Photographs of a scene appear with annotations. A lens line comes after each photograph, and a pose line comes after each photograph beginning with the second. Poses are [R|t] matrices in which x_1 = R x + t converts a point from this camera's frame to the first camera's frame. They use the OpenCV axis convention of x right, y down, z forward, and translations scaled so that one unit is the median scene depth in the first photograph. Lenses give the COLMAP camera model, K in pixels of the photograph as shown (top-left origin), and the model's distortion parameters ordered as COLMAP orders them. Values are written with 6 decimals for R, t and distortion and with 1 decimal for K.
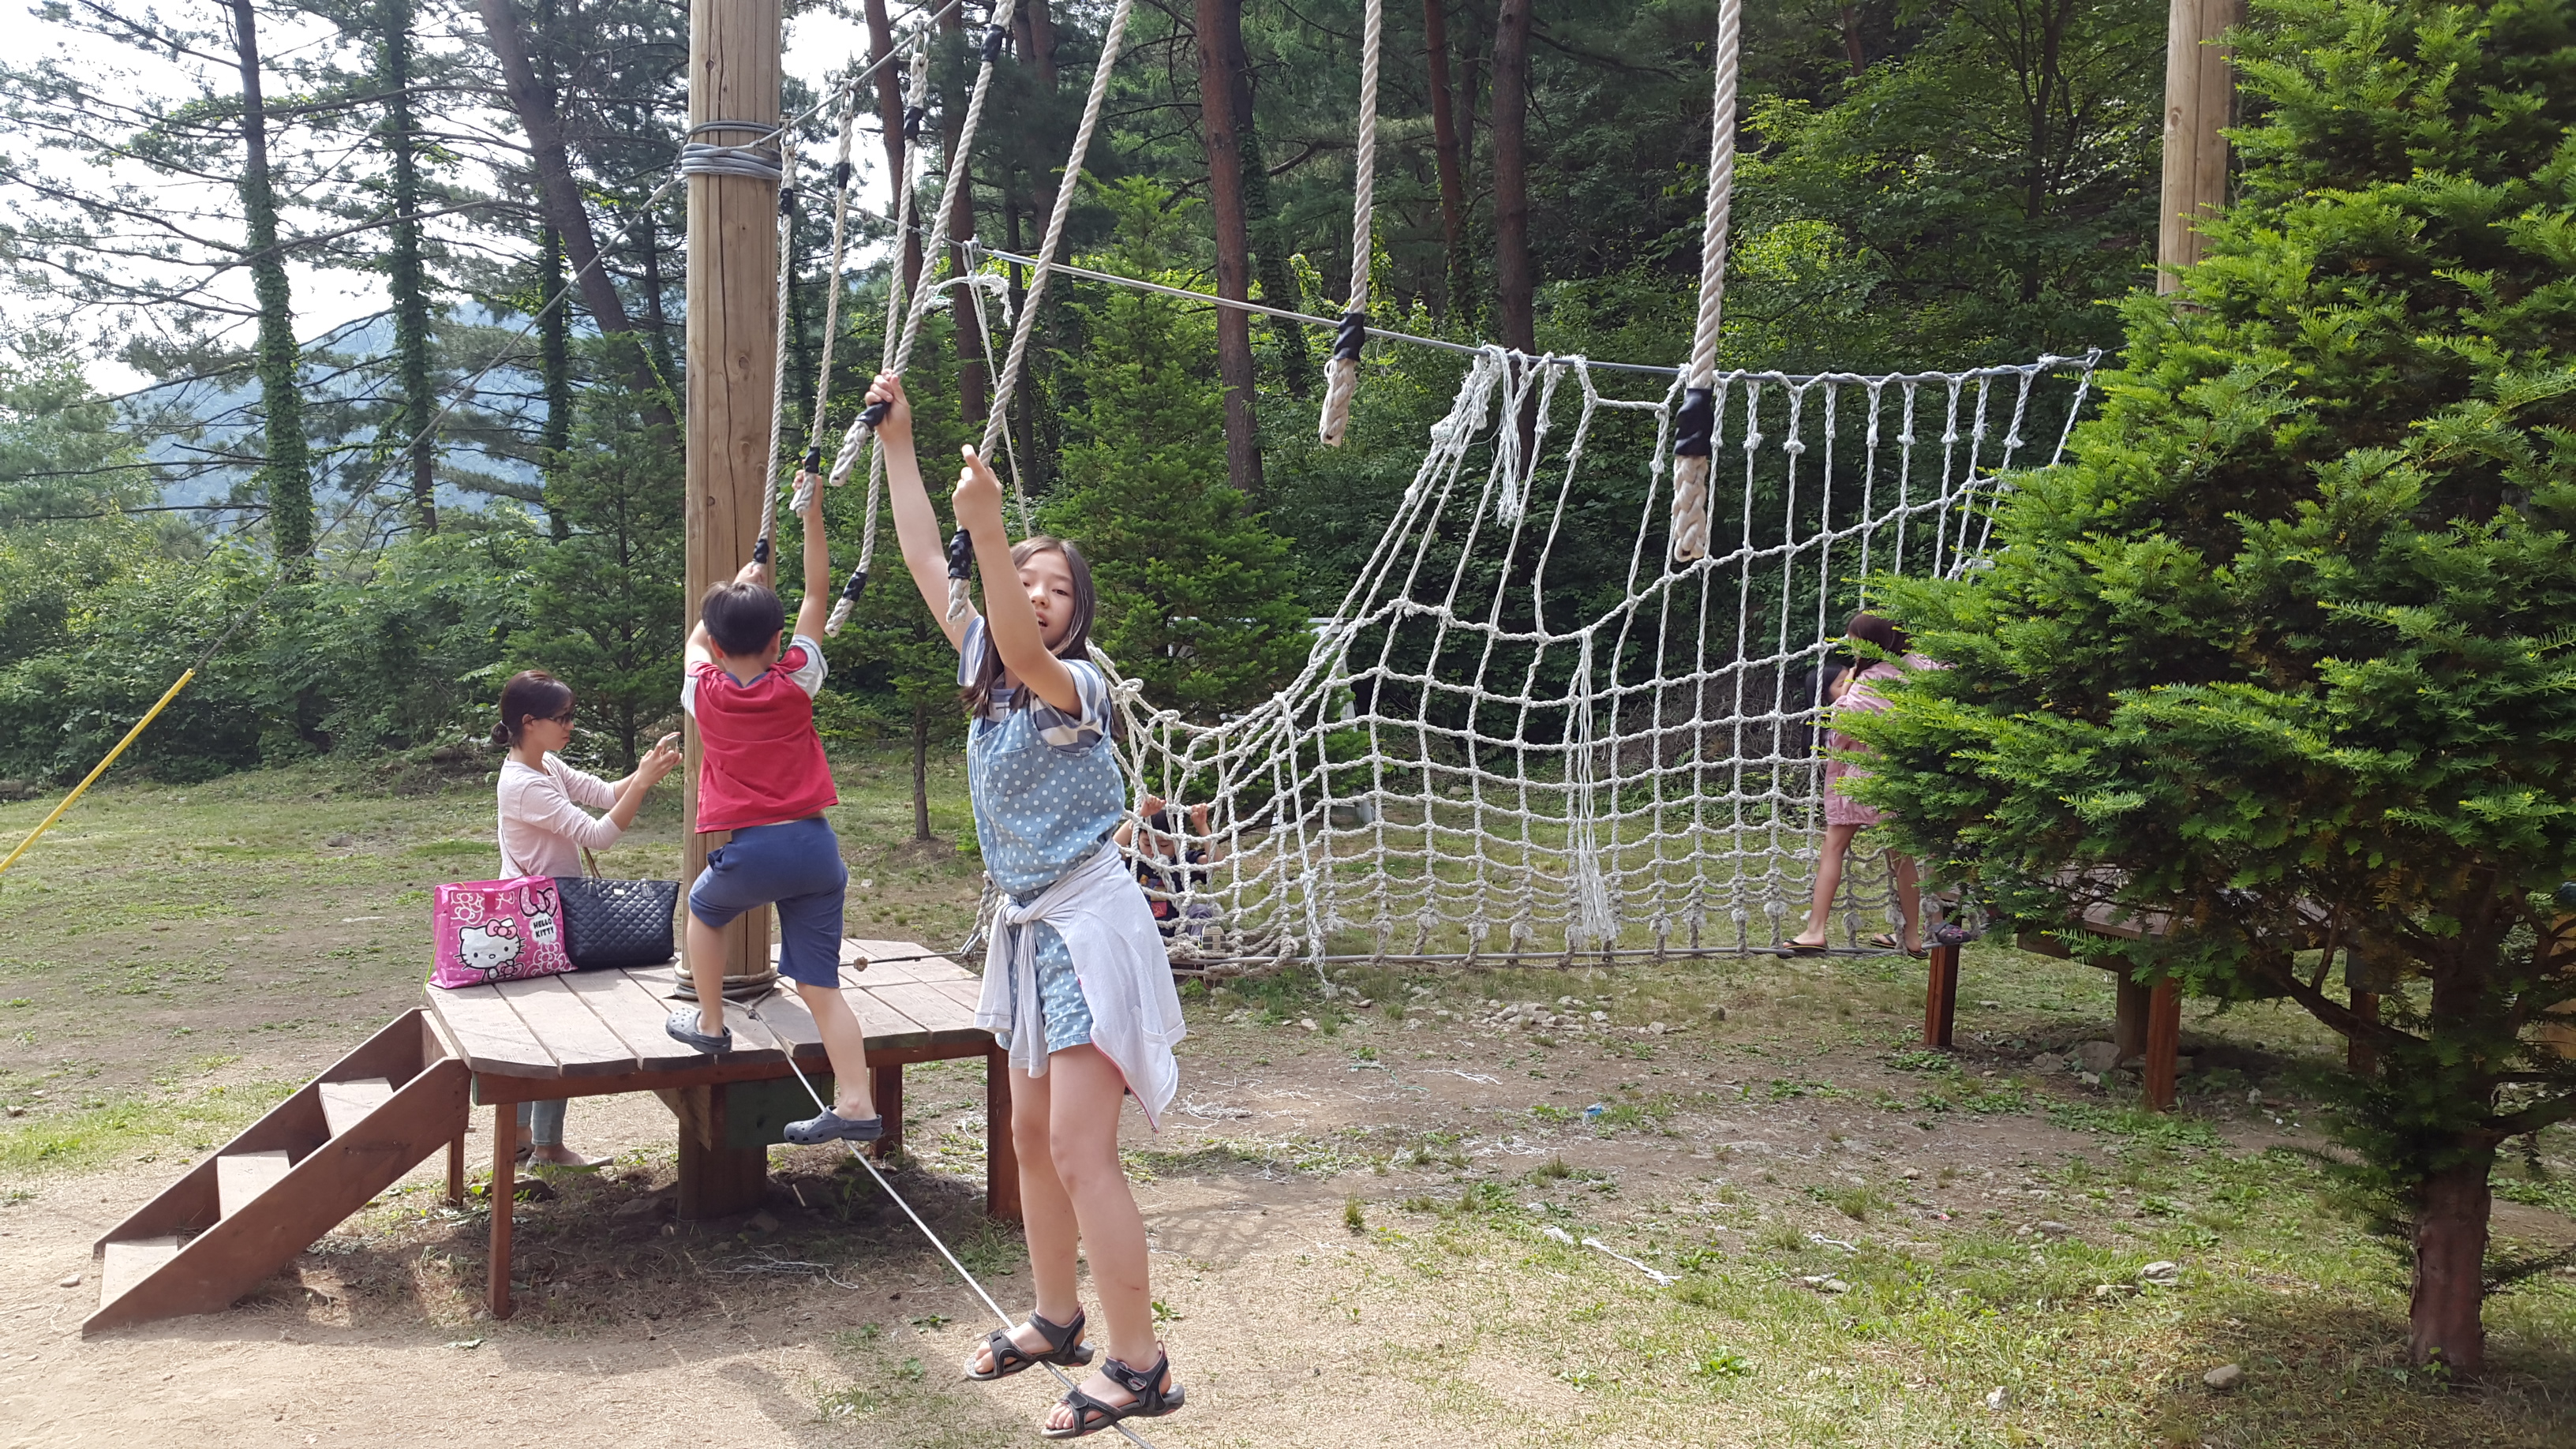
lens RADIAL K [[2188.6, 0, 1307.5], [0, 2188.6, 731.7], [0, 0, 1]] dist [0.102439, -0.144300]
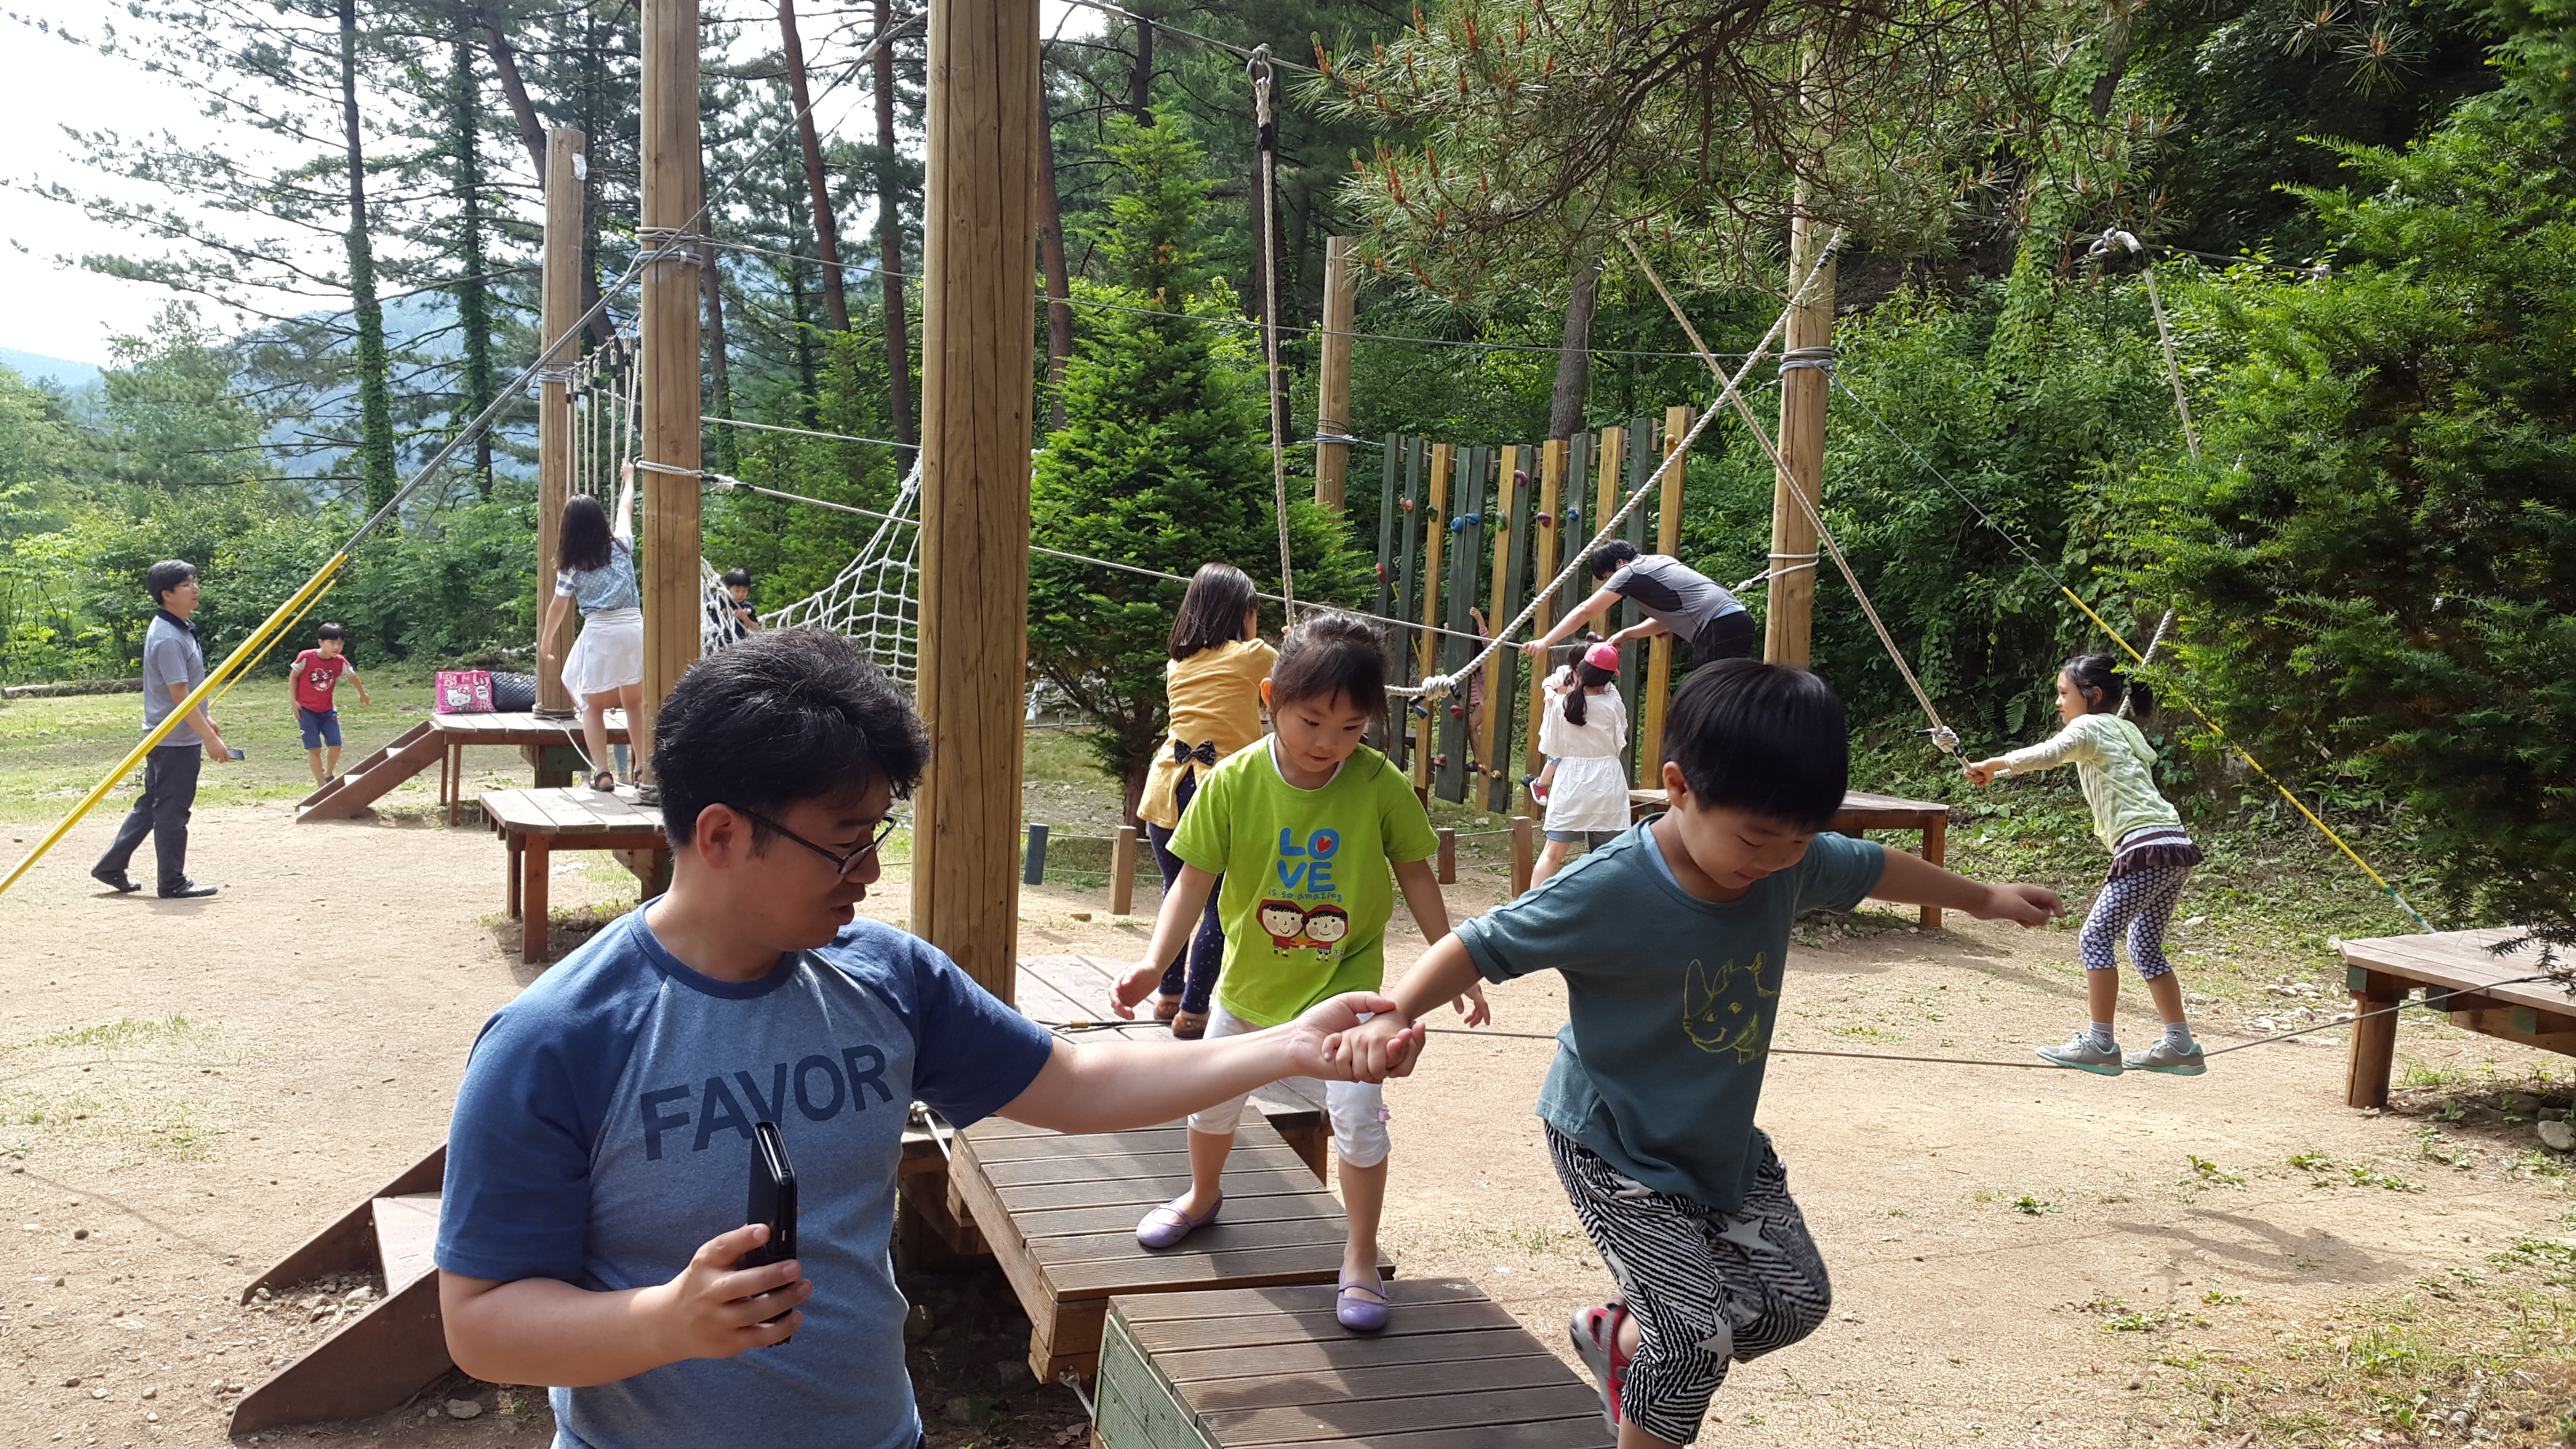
lens RADIAL K [[2188.6, 0, 1247.0], [0, 2188.6, 788.5], [0, 0, 1]] dist [0.102439, -0.144300]
pose [[0.997988, 0.030767, -0.055444, 0.126181], [-0.028748, 0.998907, 0.036843, 0.017988], [0.056517, -0.035174, 0.997782, -0.273148]]
